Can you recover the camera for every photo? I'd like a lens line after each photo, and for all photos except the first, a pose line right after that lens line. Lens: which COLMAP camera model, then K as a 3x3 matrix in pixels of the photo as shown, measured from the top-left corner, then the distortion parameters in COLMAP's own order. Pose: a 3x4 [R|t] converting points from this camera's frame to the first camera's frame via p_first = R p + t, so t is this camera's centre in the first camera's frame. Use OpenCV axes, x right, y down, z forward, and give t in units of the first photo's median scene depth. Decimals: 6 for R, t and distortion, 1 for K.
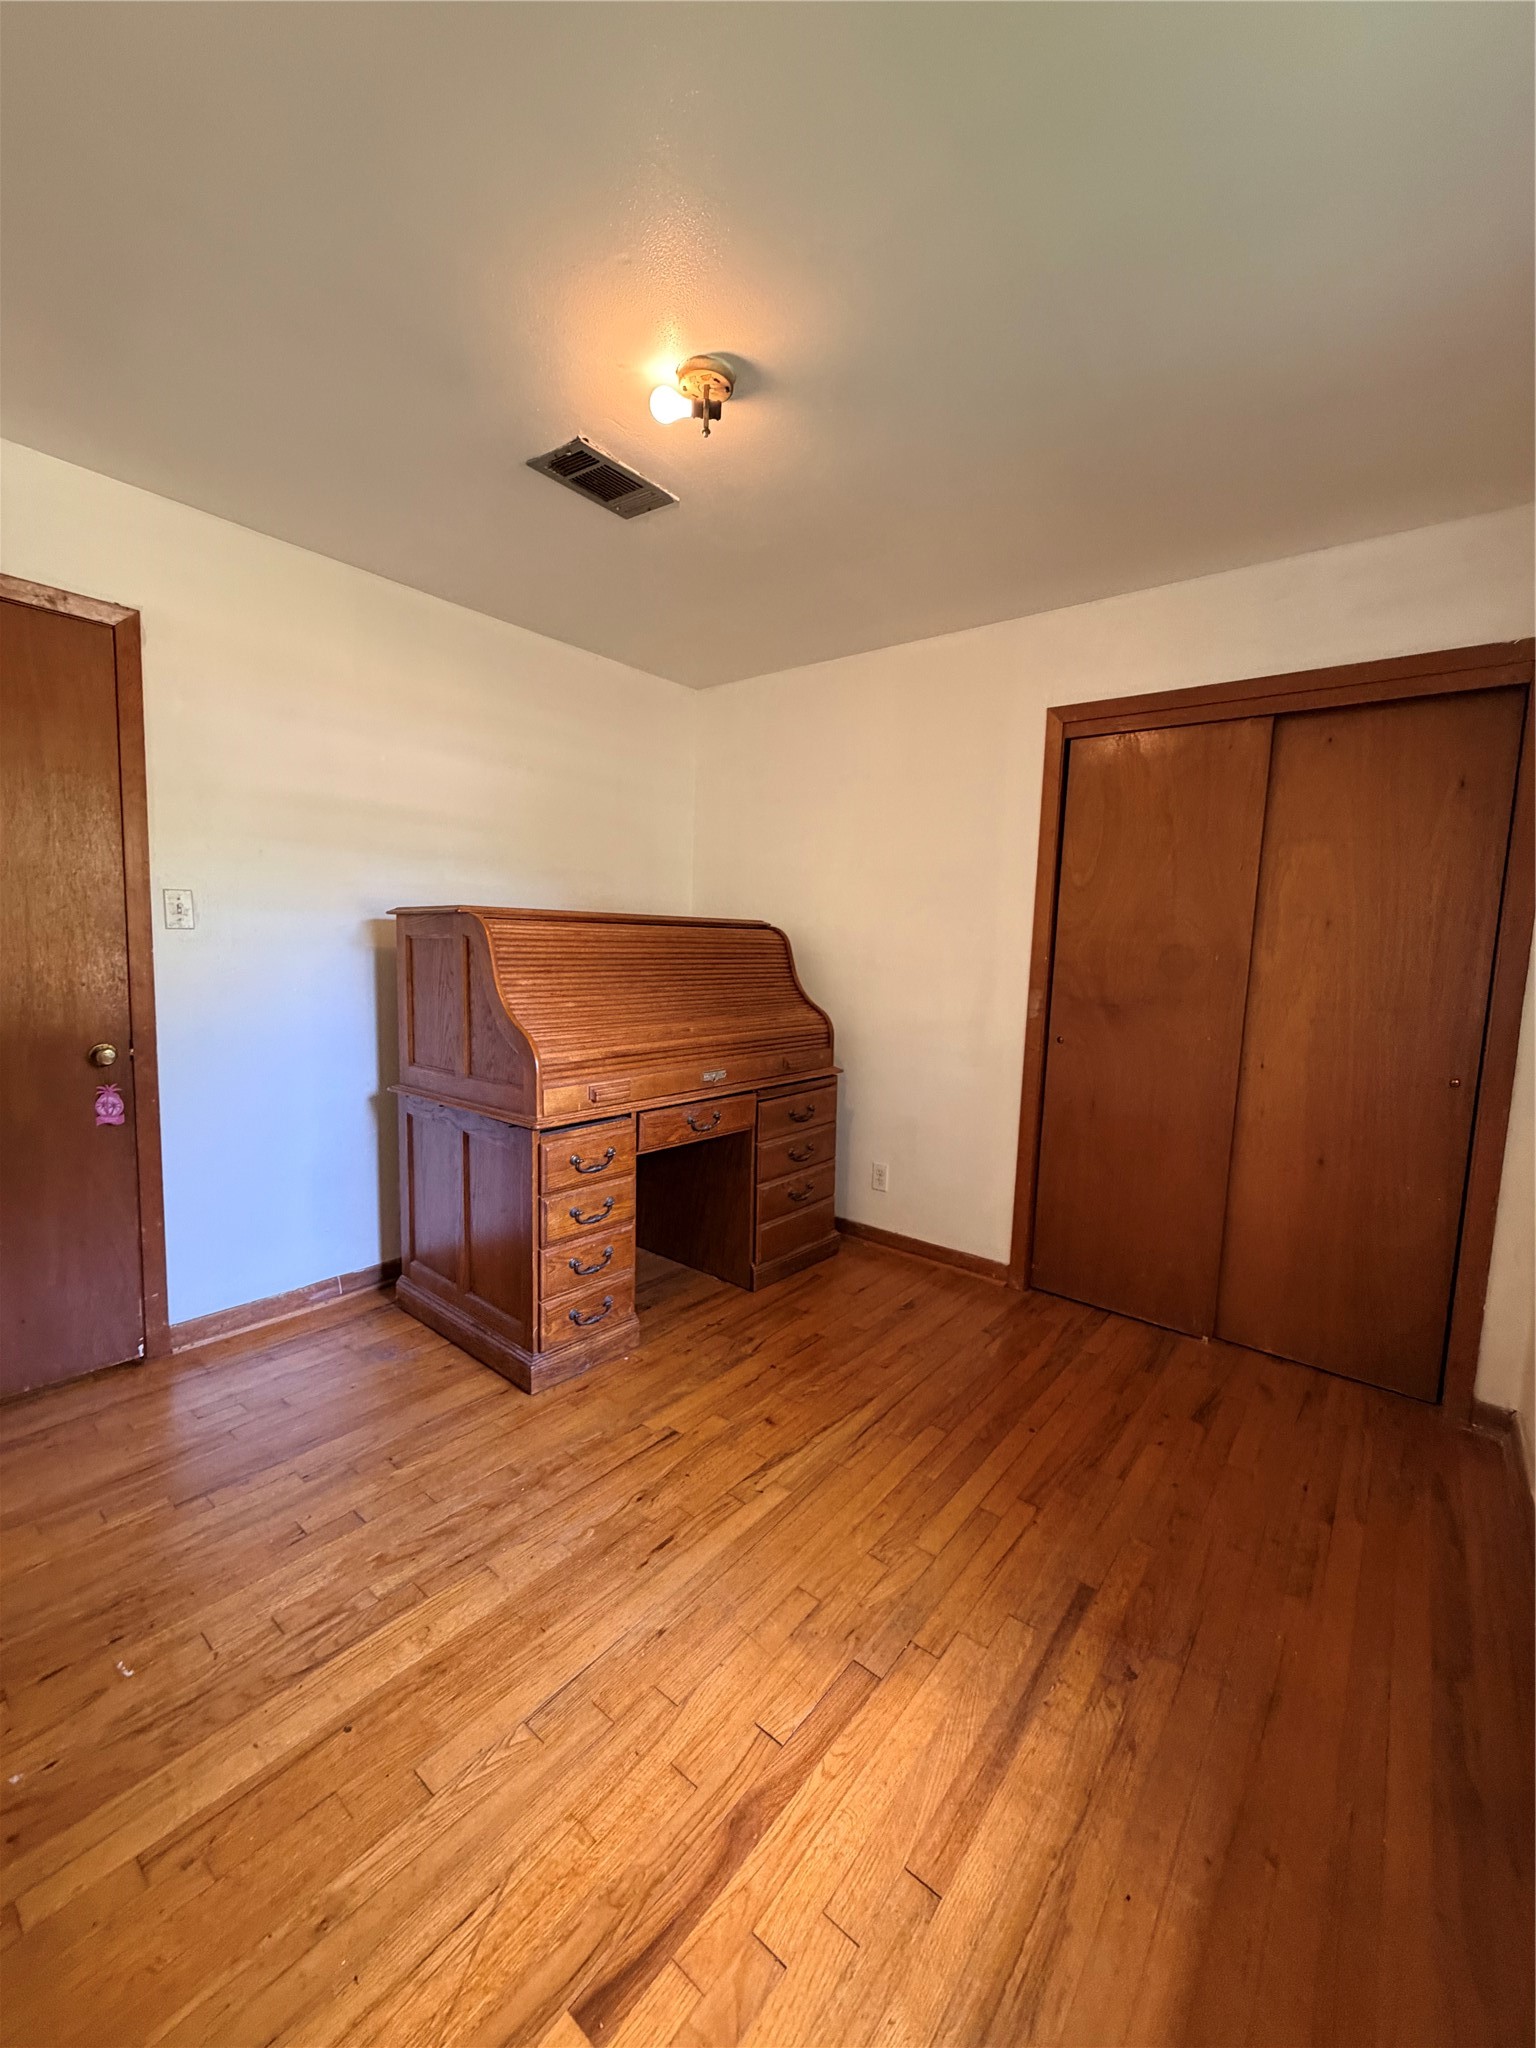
lens RADIAL K [[818.1, 0, 766.9], [0, 818.1, 1017.1], [0, 0, 1]] dist [0.001595, 0.000346]
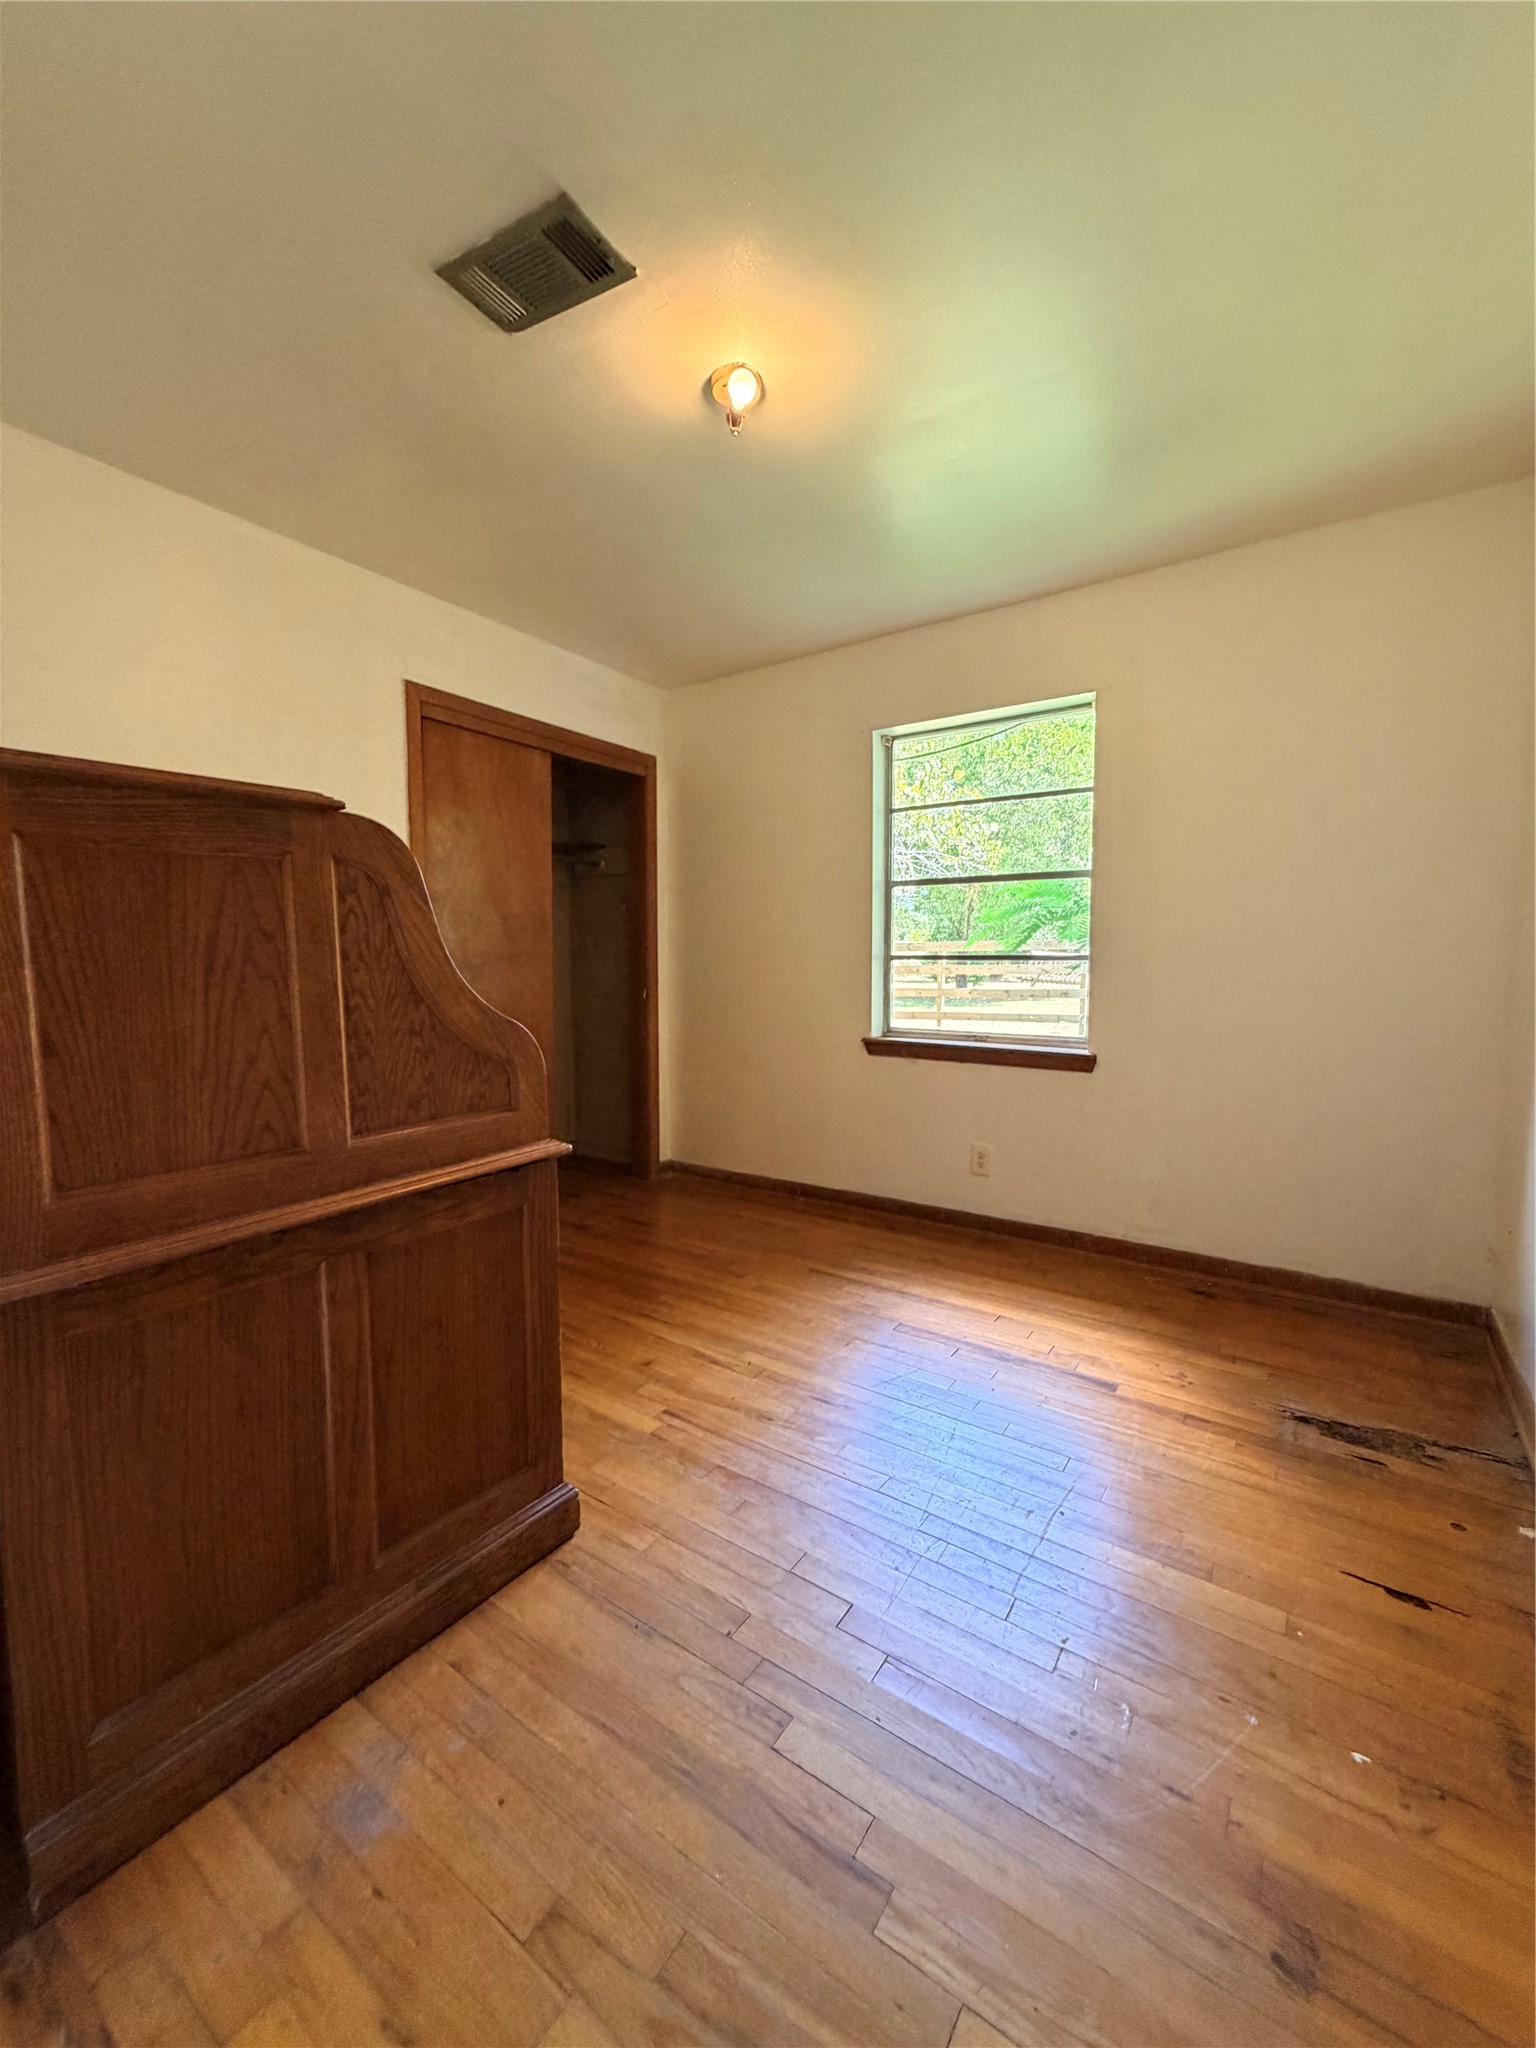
lens RADIAL K [[827.7, 0, 754.7], [0, 827.7, 1017.0], [0, 0, 1]] dist [0.000217, -0.000051]
pose [[-0.074309, -0.100833, 0.992124, -1.143815], [0.094107, 0.989726, 0.107638, -0.045742], [-0.992785, 0.101365, -0.064056, 1.012577]]
